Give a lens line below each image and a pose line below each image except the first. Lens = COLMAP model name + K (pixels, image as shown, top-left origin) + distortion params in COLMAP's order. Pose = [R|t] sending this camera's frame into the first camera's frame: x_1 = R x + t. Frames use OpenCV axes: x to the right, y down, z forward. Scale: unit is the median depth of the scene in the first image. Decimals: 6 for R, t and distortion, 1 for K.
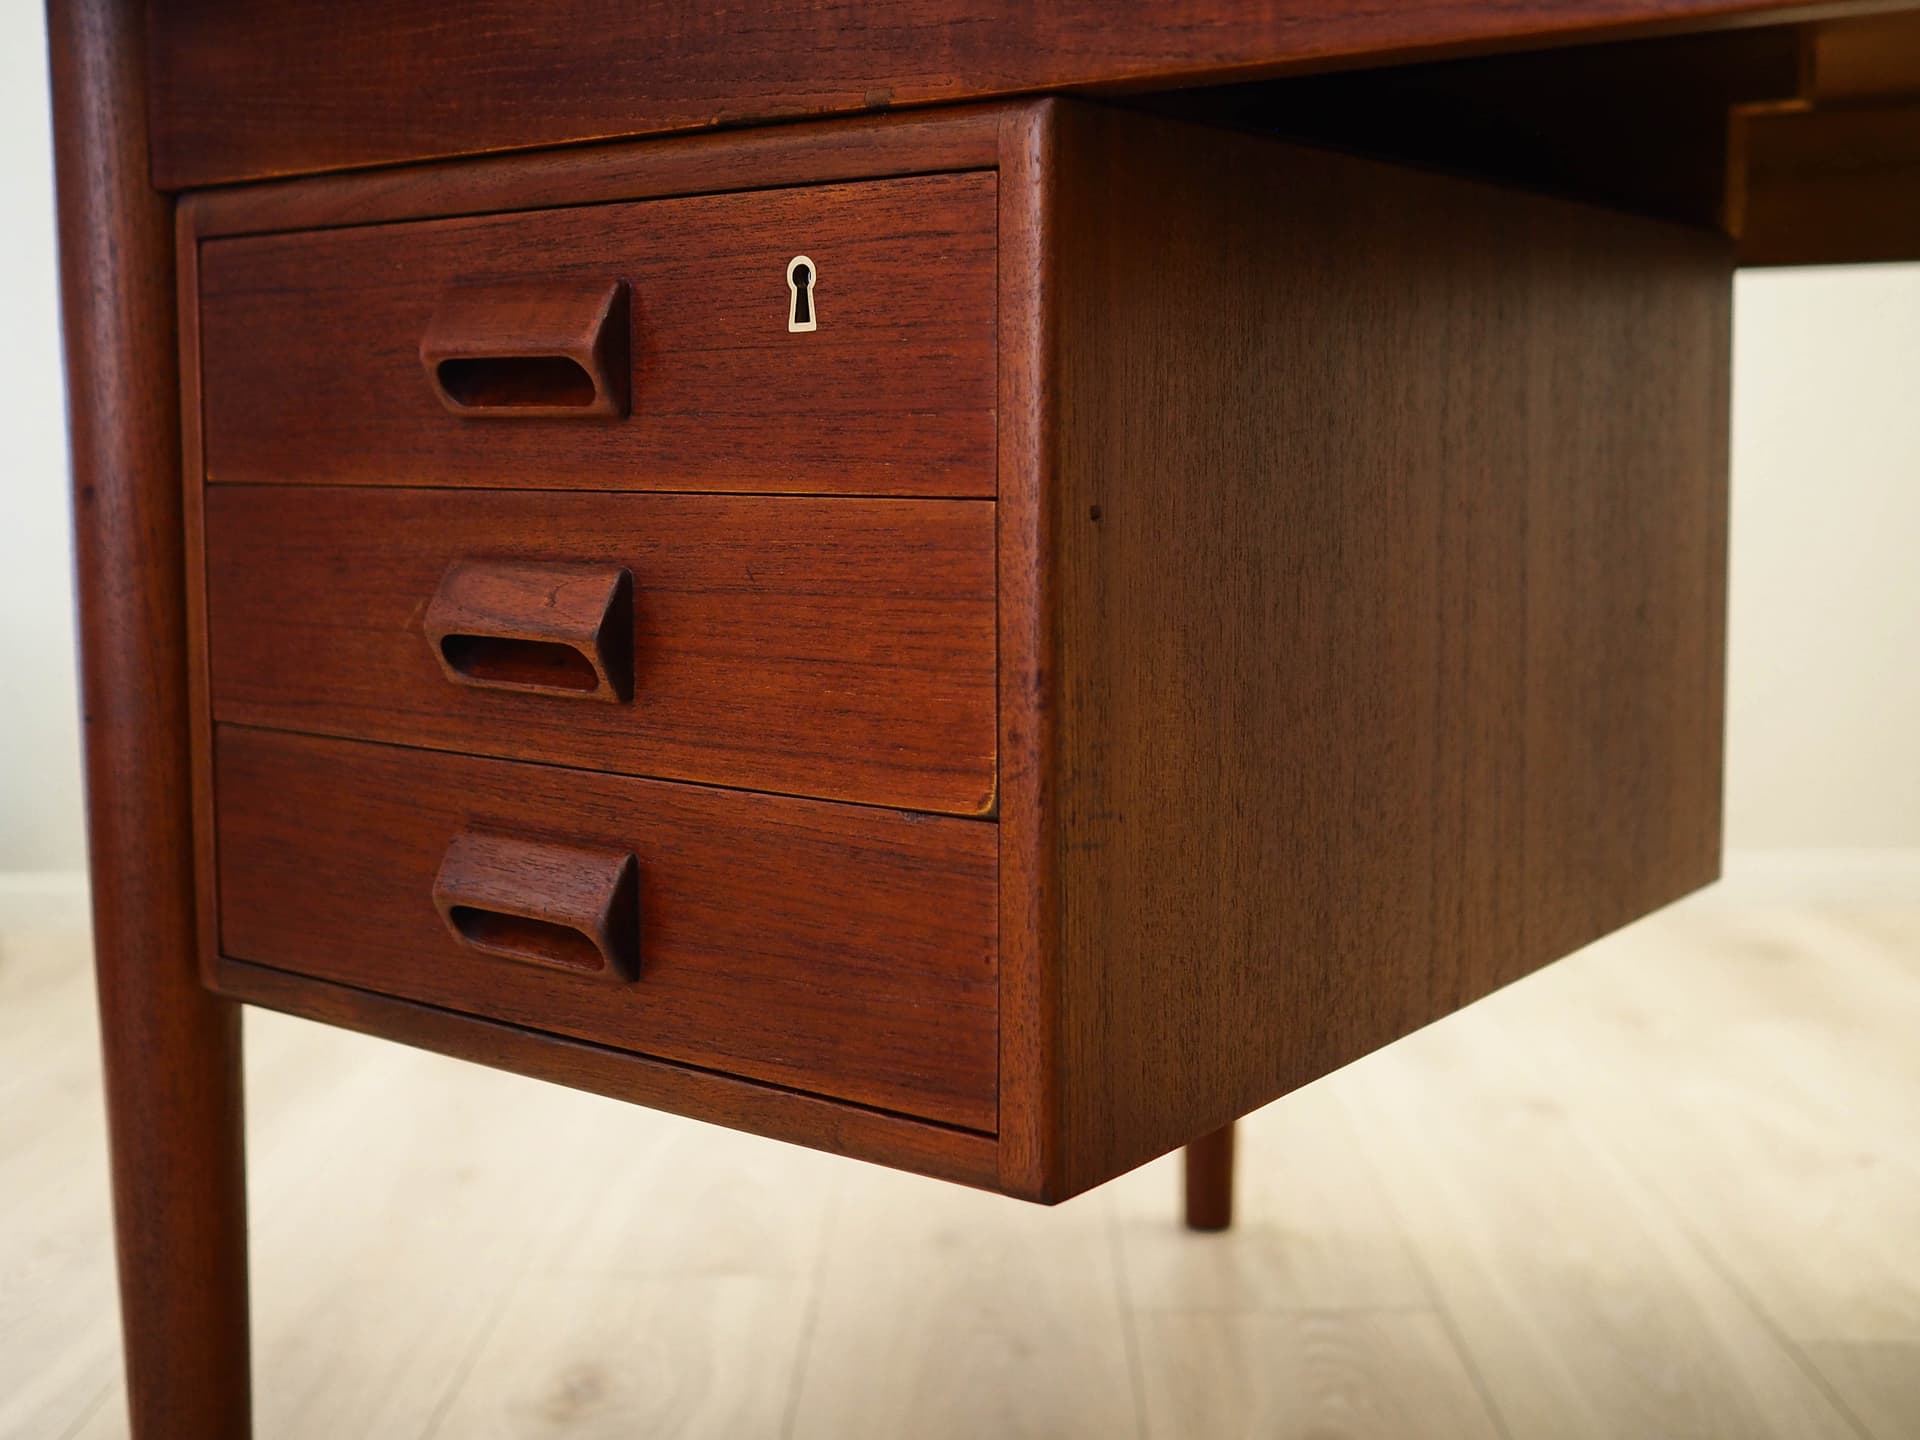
lens RADIAL K [[2664.8, 0, 960.0], [0, 2664.8, 720.0], [0, 0, 1]] dist [-0.041125, 0.089700]
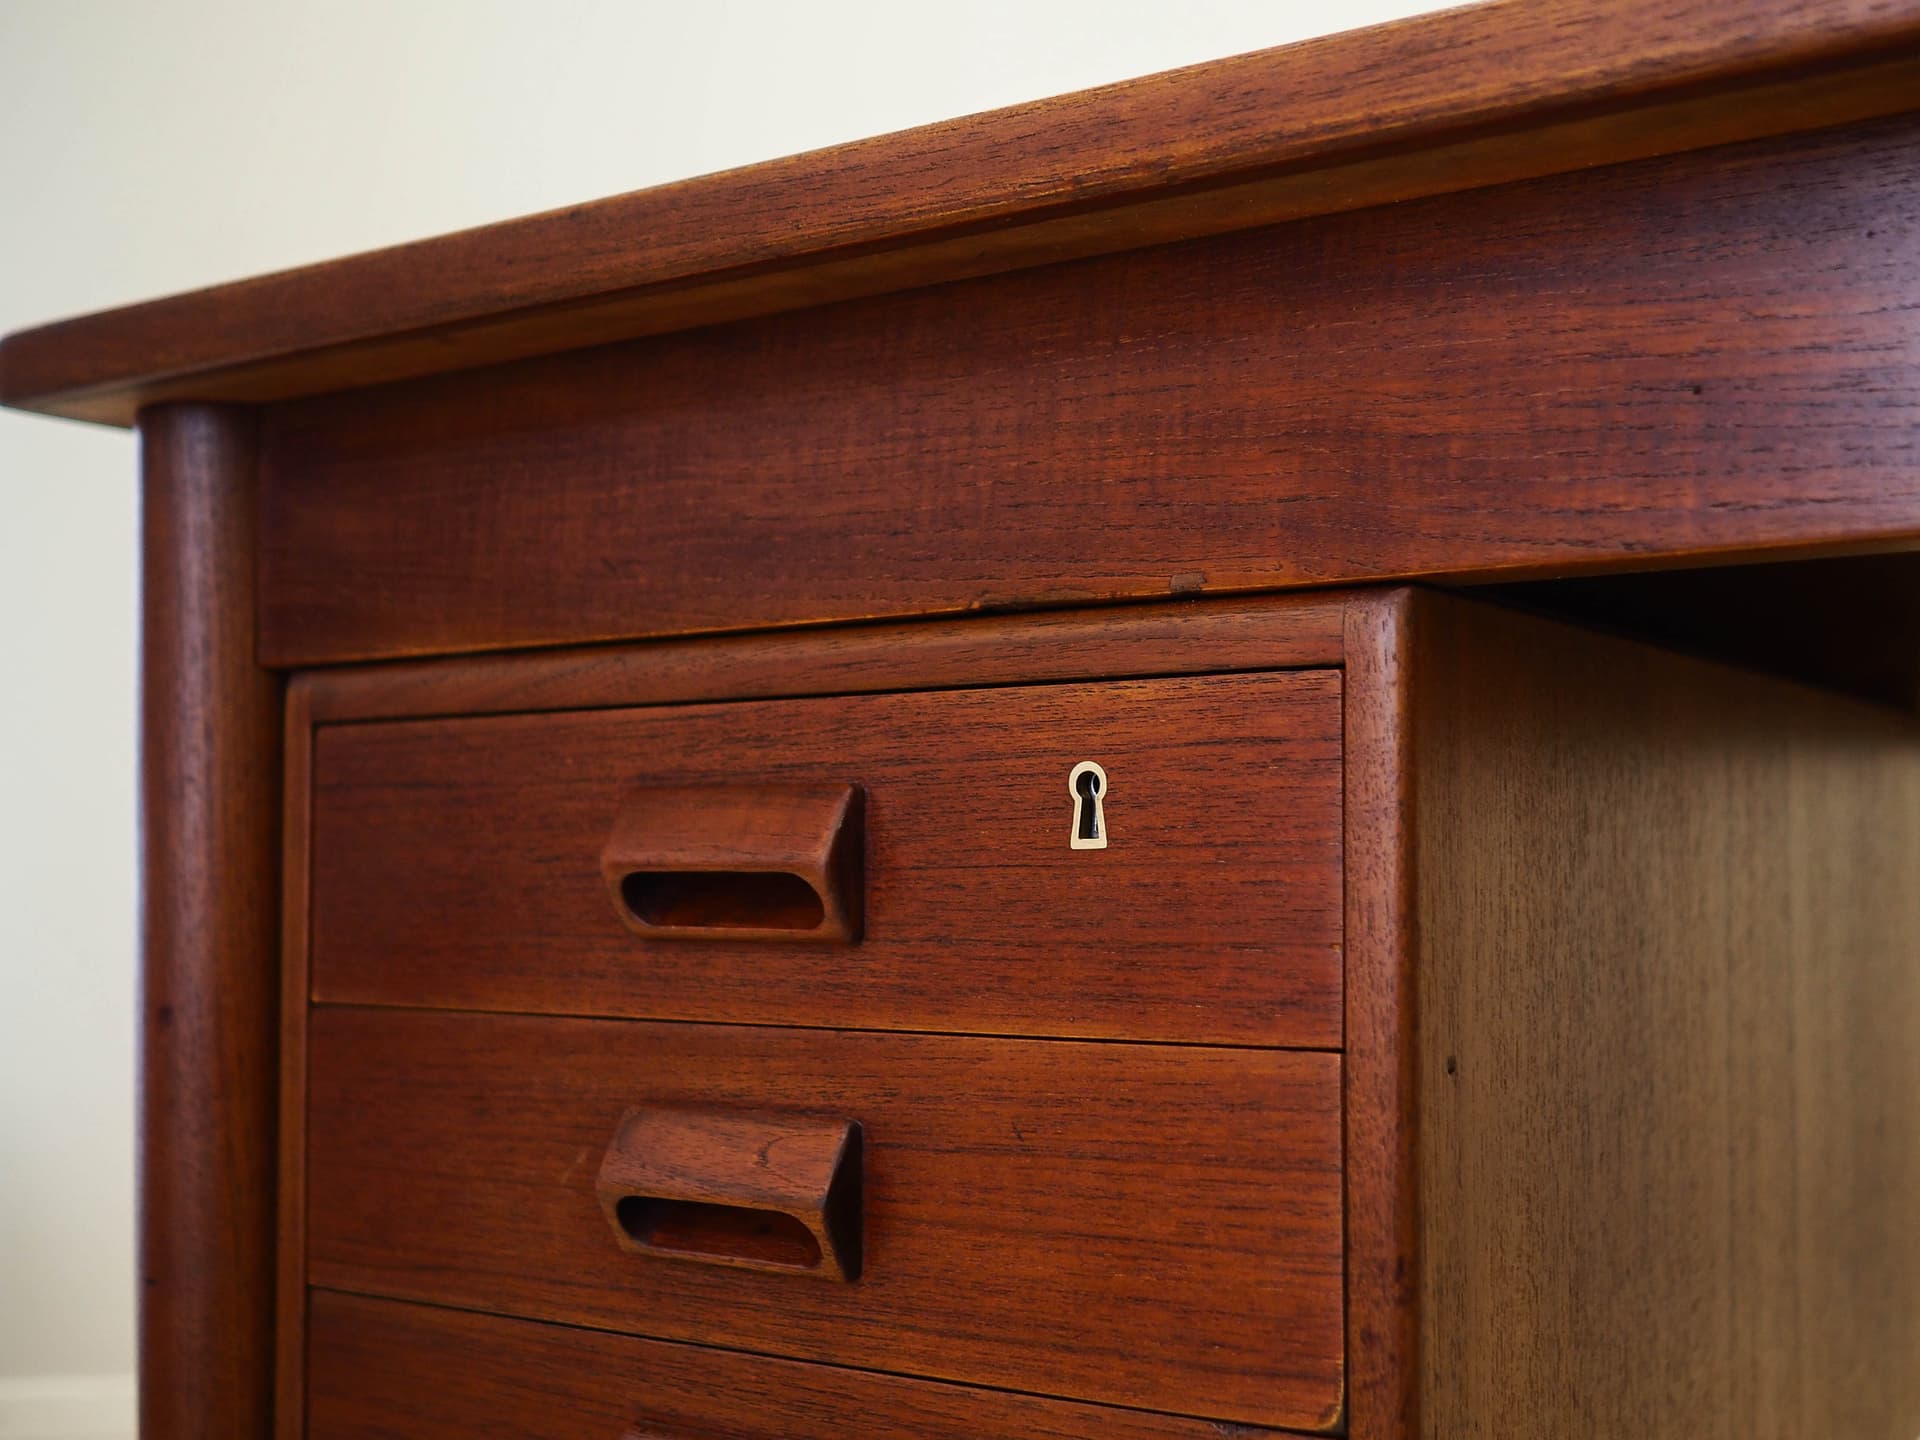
lens RADIAL K [[2460.8, 0, 960.0], [0, 2460.8, 720.0], [0, 0, 1]] dist [-0.027823, -0.008596]
pose [[0.995763, 0.004426, 0.091847, -0.164754], [0.009710, 0.988195, -0.152893, -0.063112], [-0.091439, 0.153137, 0.983965, 0.208381]]
